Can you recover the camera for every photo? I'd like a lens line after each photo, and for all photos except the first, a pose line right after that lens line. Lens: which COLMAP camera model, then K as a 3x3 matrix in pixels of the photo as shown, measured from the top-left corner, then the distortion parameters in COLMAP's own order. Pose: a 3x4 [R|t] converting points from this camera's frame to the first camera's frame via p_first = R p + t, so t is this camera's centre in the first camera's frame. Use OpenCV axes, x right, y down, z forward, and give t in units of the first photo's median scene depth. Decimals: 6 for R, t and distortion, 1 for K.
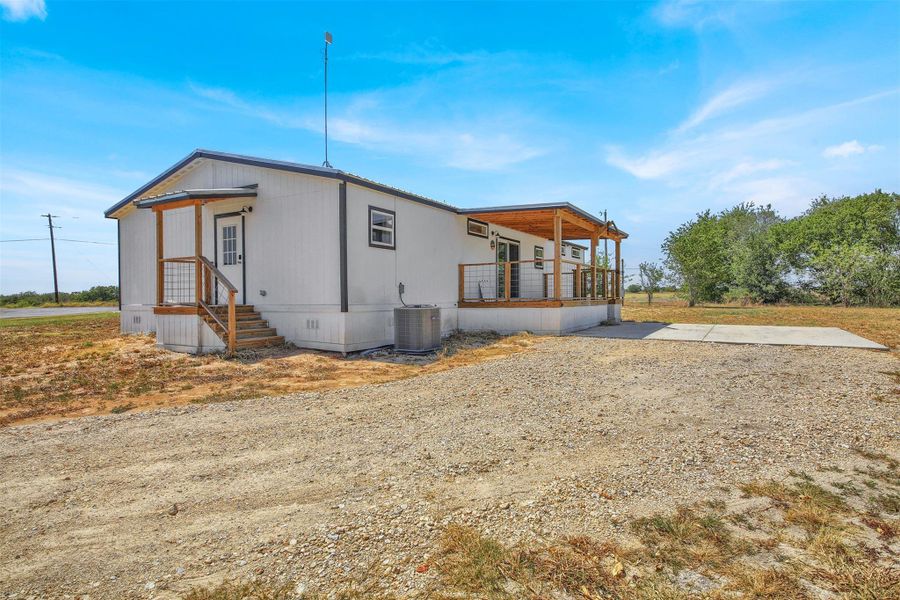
lens RADIAL K [[439.6, 0, 446.7], [0, 439.6, 300.5], [0, 0, 1]] dist [0.004560, -0.002002]
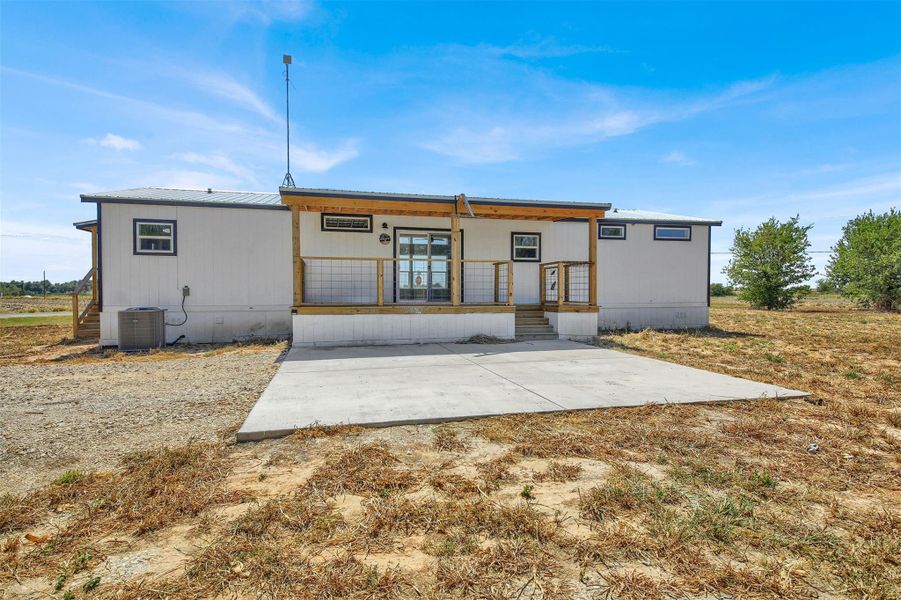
lens RADIAL K [[440.1, 0, 447.2], [0, 440.1, 300.5], [0, 0, 1]] dist [0.004560, -0.002002]
pose [[0.738716, 0.019618, -0.673731, 0.813509], [-0.012616, 0.999804, 0.015280, -0.023398], [0.673898, -0.002788, 0.738819, 0.482753]]
